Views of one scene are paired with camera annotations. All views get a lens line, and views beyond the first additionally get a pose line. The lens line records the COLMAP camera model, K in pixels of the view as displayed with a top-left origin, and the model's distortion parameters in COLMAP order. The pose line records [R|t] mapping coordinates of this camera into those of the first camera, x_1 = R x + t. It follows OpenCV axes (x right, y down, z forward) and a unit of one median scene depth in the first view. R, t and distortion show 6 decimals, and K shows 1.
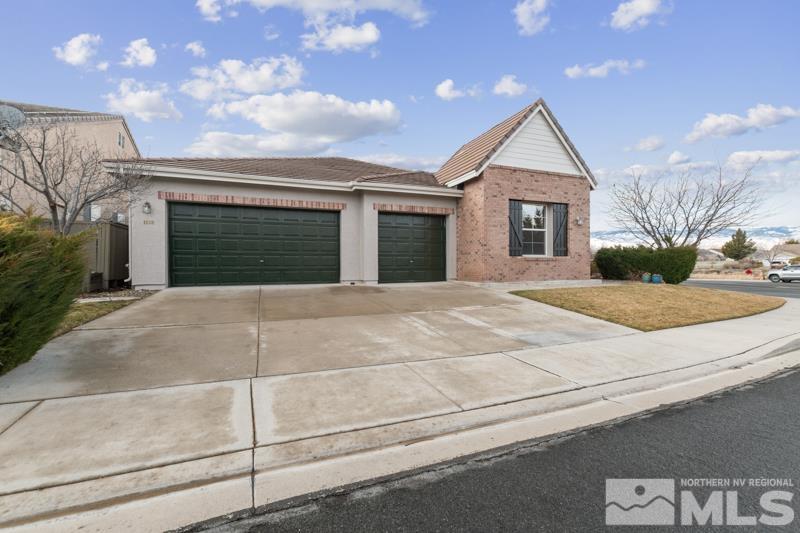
lens RADIAL K [[356.6, 0, 406.9], [0, 356.6, 267.4], [0, 0, 1]] dist [0.002825, -0.000325]
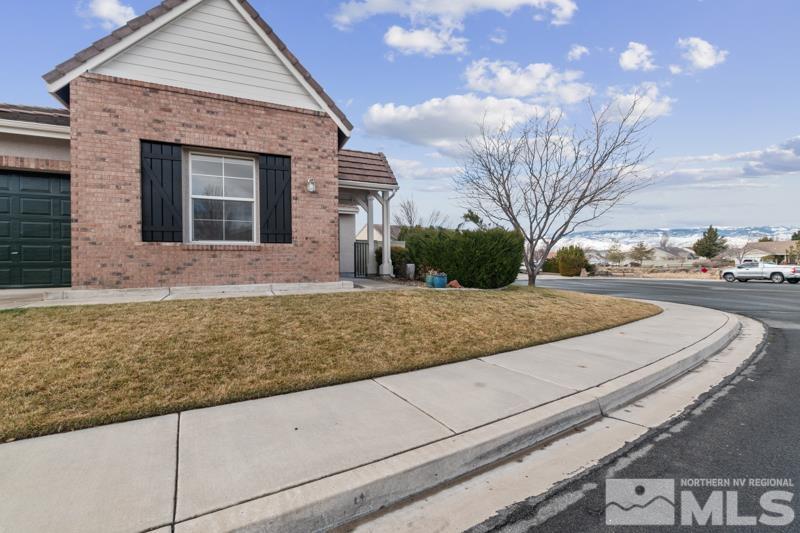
lens RADIAL K [[356.6, 0, 406.9], [0, 356.6, 267.4], [0, 0, 1]] dist [0.002825, -0.000325]
pose [[0.999723, -0.003308, 0.023312, 0.635078], [0.003311, 0.999995, -0.000105, 0.010061], [-0.023312, 0.000183, 0.999728, 0.393480]]
